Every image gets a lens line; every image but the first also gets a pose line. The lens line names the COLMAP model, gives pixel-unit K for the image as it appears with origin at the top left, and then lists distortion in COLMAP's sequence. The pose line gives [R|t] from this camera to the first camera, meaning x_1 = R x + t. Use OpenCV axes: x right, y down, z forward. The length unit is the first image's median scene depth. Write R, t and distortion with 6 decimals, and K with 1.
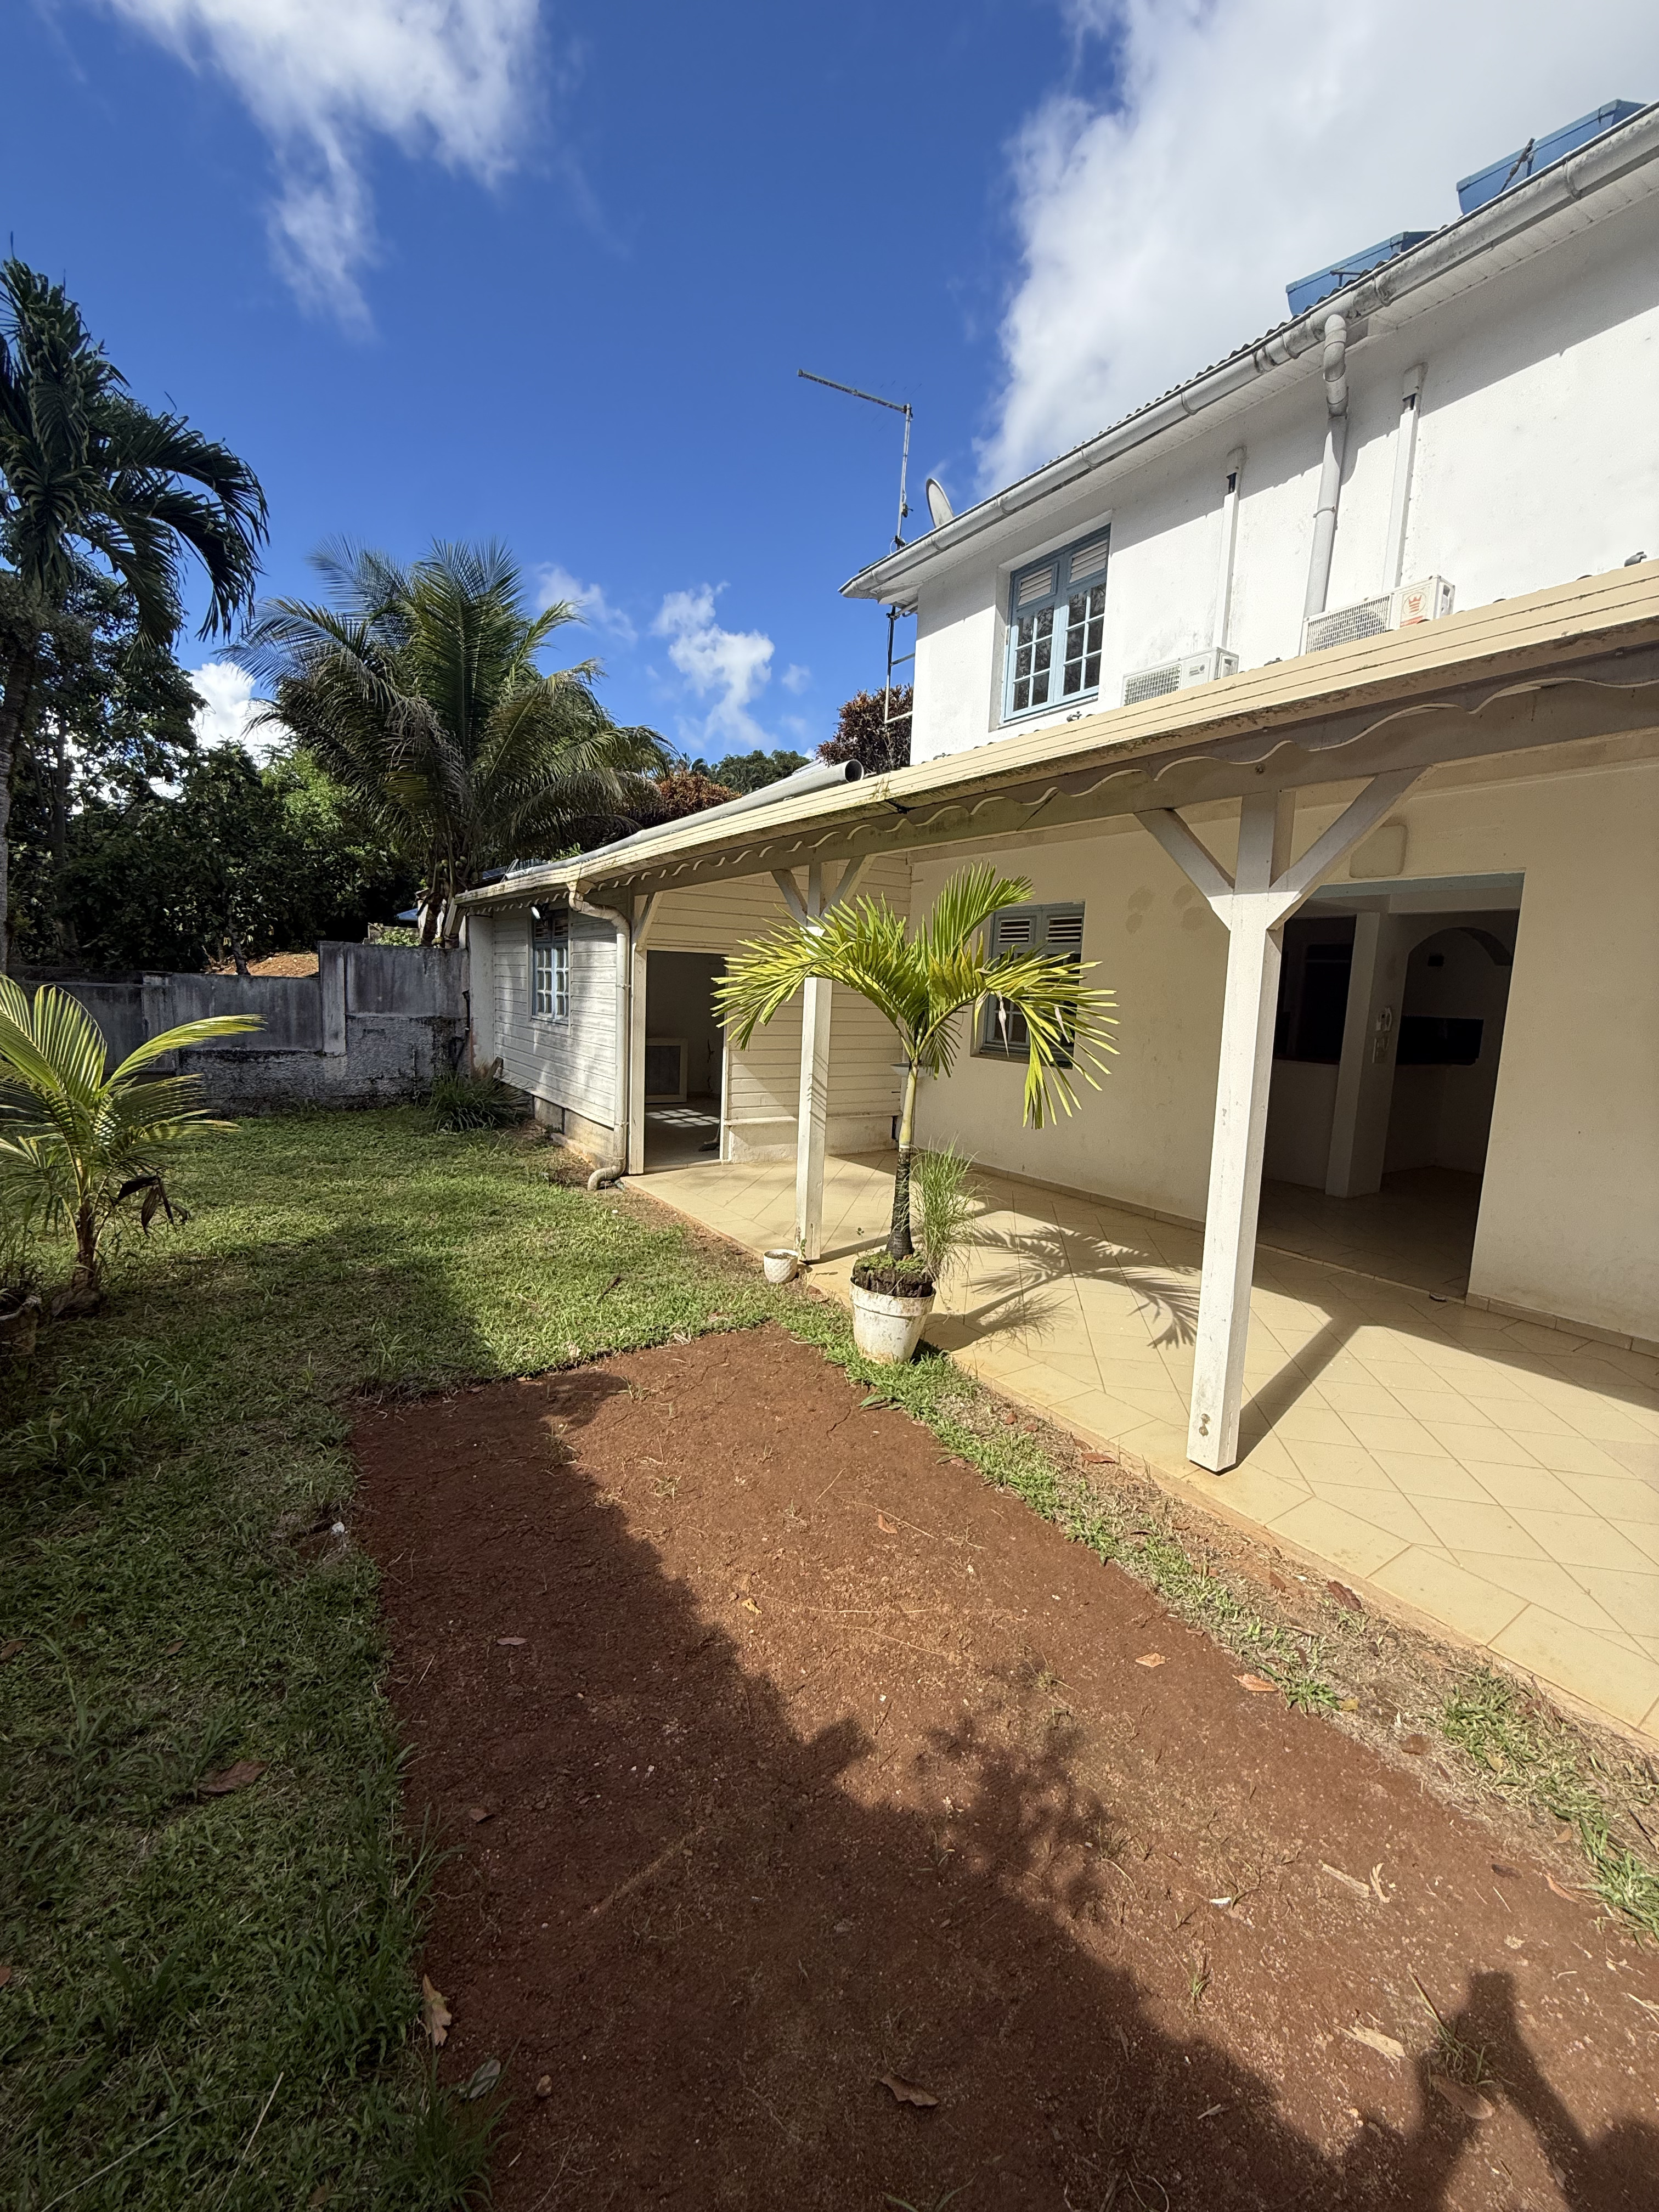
lens RADIAL K [[879.1, 0, 831.9], [0, 879.1, 1101.1], [0, 0, 1]] dist [-0.001658, 0.000183]
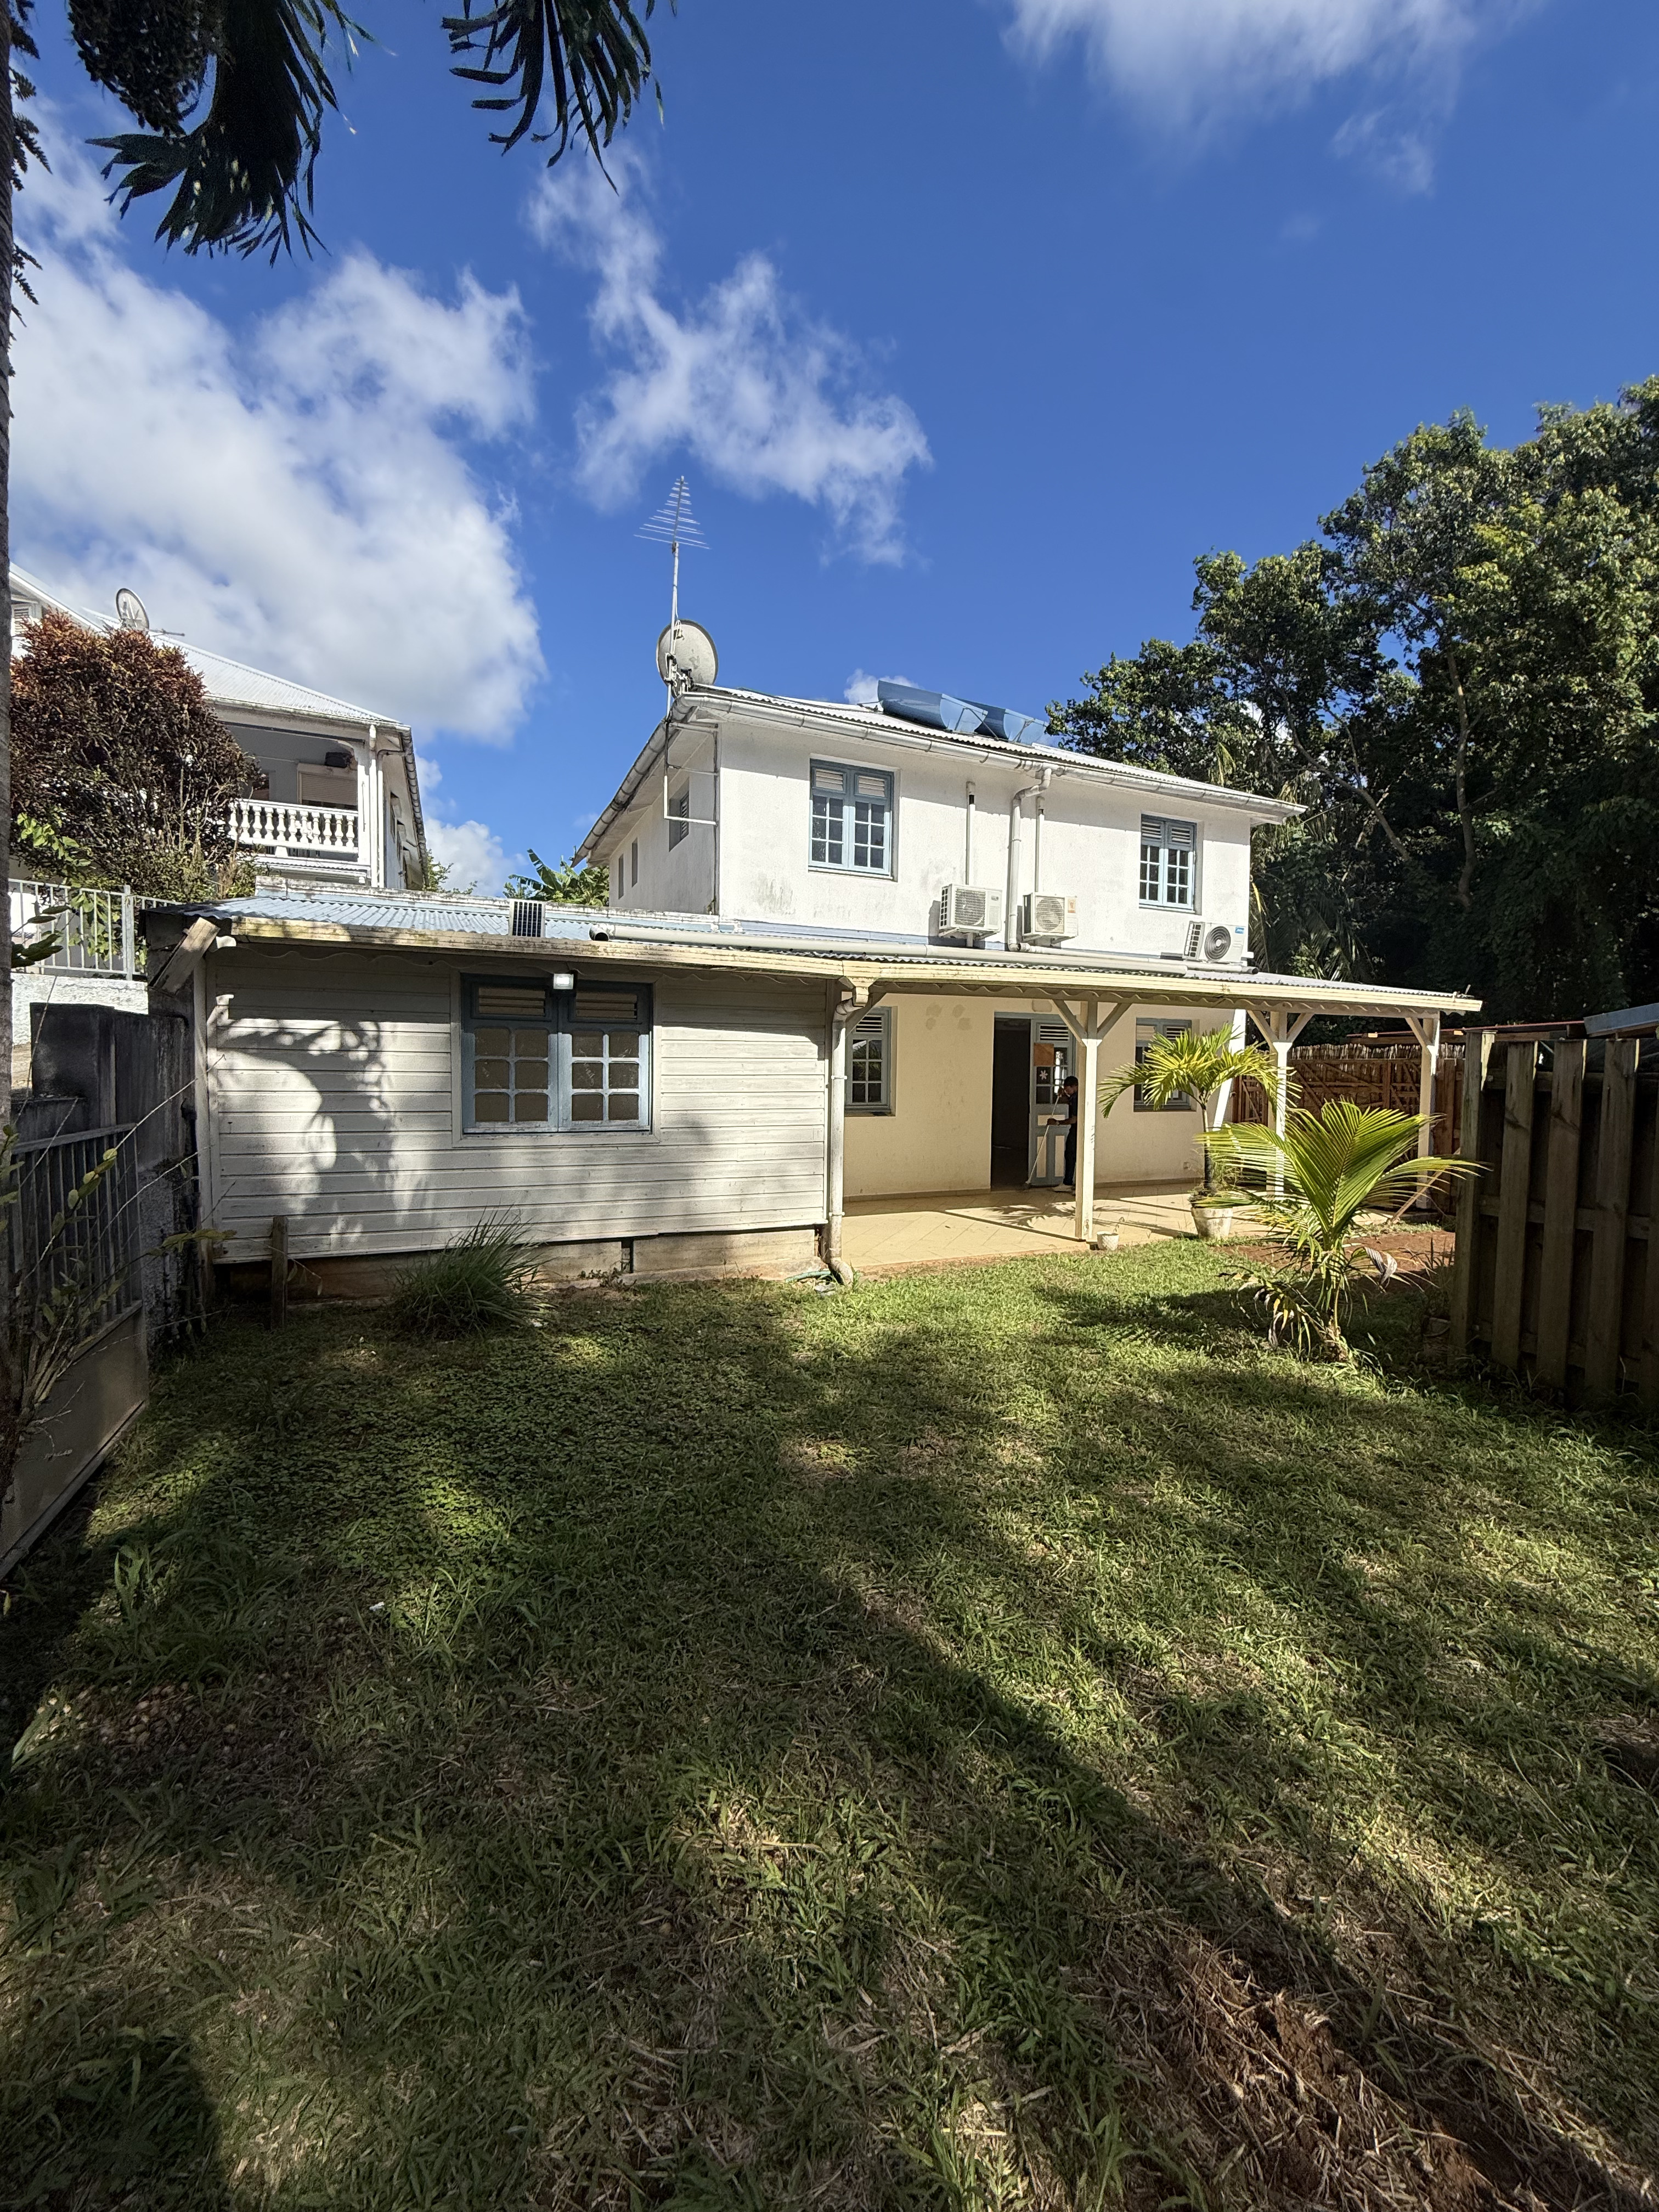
lens RADIAL K [[879.1, 0, 831.9], [0, 879.1, 1101.1], [0, 0, 1]] dist [-0.001658, 0.000183]
pose [[0.207497, -0.092723, 0.973831, -1.232952], [0.115525, 0.990854, 0.069729, -0.170497], [-0.971390, 0.098034, 0.216312, 0.748938]]
